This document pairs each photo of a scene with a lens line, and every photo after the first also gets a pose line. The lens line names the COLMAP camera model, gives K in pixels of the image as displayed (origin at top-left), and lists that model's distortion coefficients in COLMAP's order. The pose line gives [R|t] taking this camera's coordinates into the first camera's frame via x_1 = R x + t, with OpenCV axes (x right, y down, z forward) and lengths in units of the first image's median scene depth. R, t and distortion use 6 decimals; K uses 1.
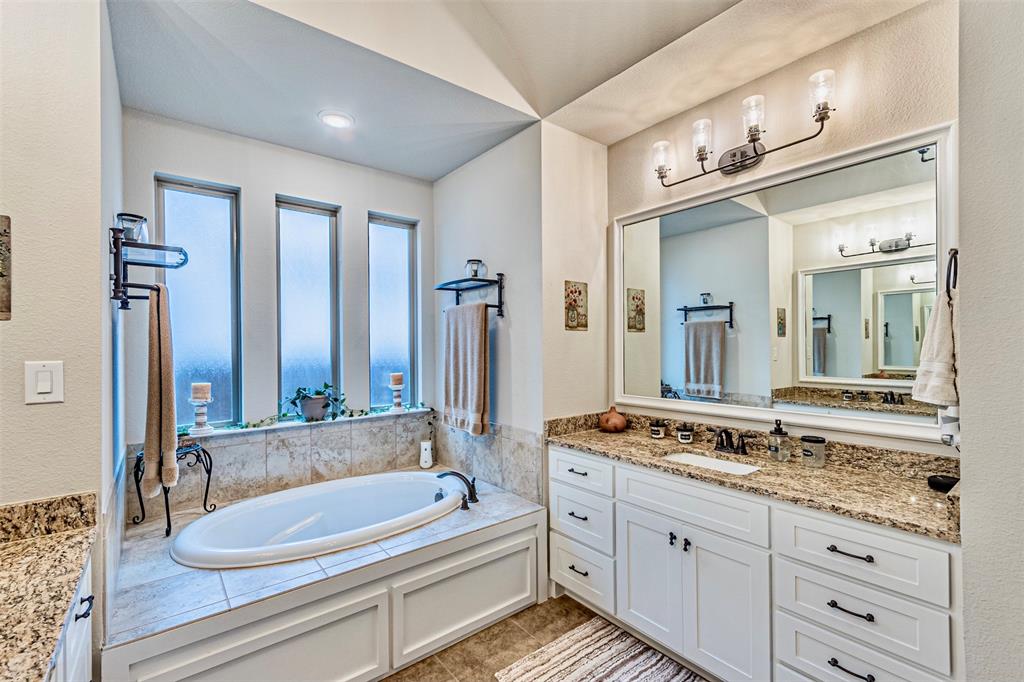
lens RADIAL K [[444.4, 0, 511.8], [0, 444.4, 345.8], [0, 0, 1]] dist [0.003746, 0.000499]
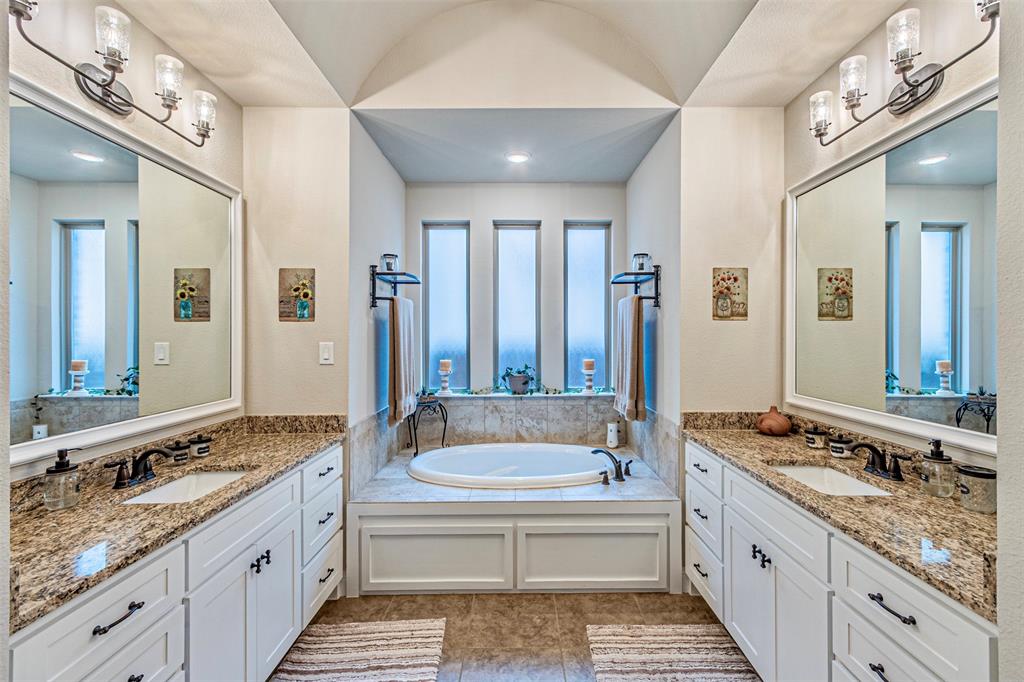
lens RADIAL K [[444.4, 0, 517.2], [0, 444.4, 335.9], [0, 0, 1]] dist [0.003746, 0.000499]
pose [[0.793496, 0.007550, -0.608529, 0.380799], [-0.005652, 0.999971, 0.005037, -0.004176], [0.608549, -0.000557, 0.793516, -0.007178]]
